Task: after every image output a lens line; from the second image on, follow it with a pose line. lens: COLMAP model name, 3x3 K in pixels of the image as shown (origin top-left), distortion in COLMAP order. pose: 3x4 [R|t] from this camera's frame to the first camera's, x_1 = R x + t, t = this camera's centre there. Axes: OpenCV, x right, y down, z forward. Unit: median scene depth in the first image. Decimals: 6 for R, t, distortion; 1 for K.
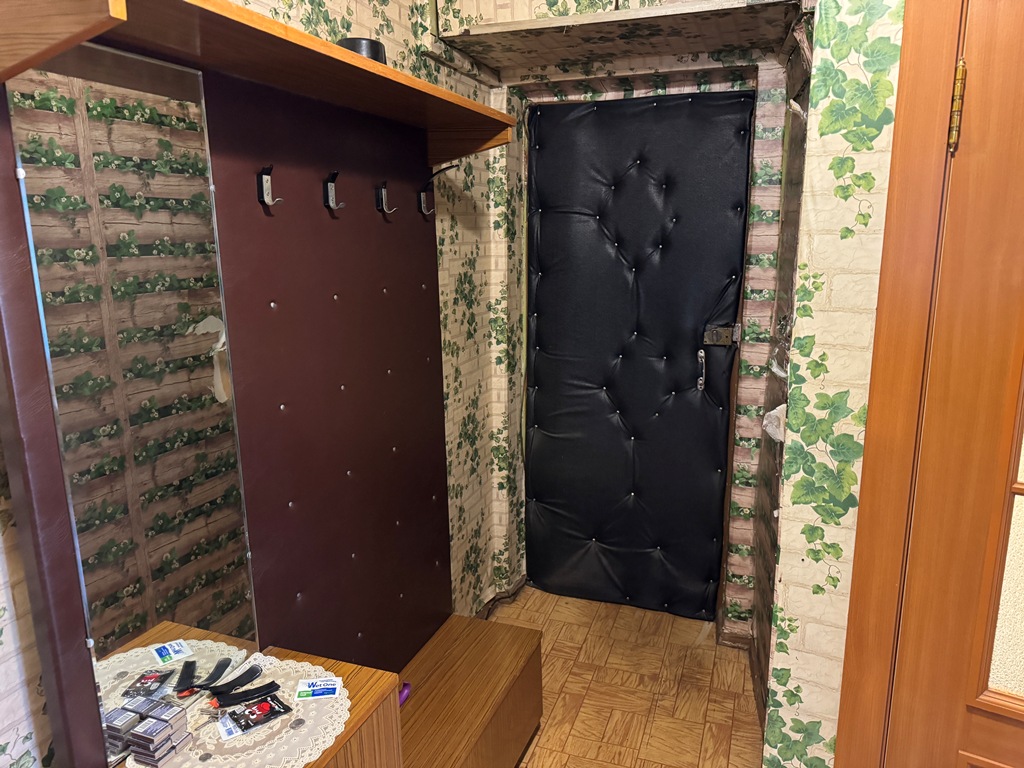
lens RADIAL K [[736.5, 0, 510.7], [0, 736.5, 377.0], [0, 0, 1]] dist [0.027902, -0.011629]
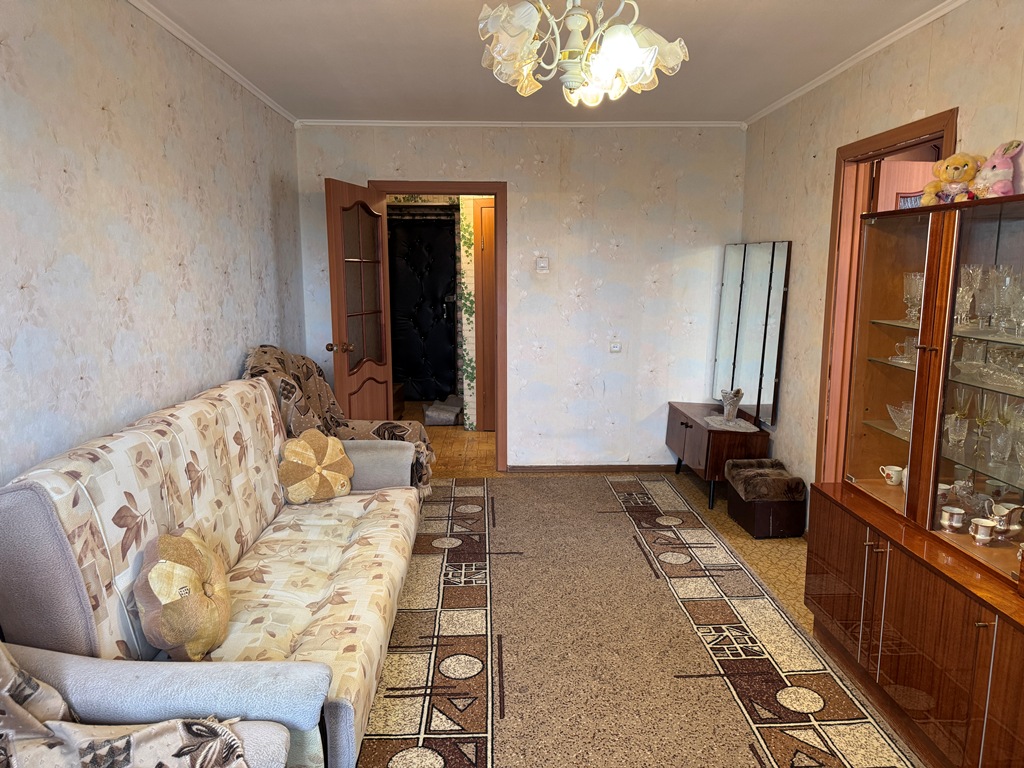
lens RADIAL K [[723.1, 0, 512.0], [0, 723.1, 384.0], [0, 0, 1]] dist [0.088158, -0.002314]
pose [[0.936305, -0.059512, 0.346110, -0.542771], [0.072533, 0.997058, -0.024778, 0.397331], [-0.343617, 0.048304, 0.937867, -1.913594]]
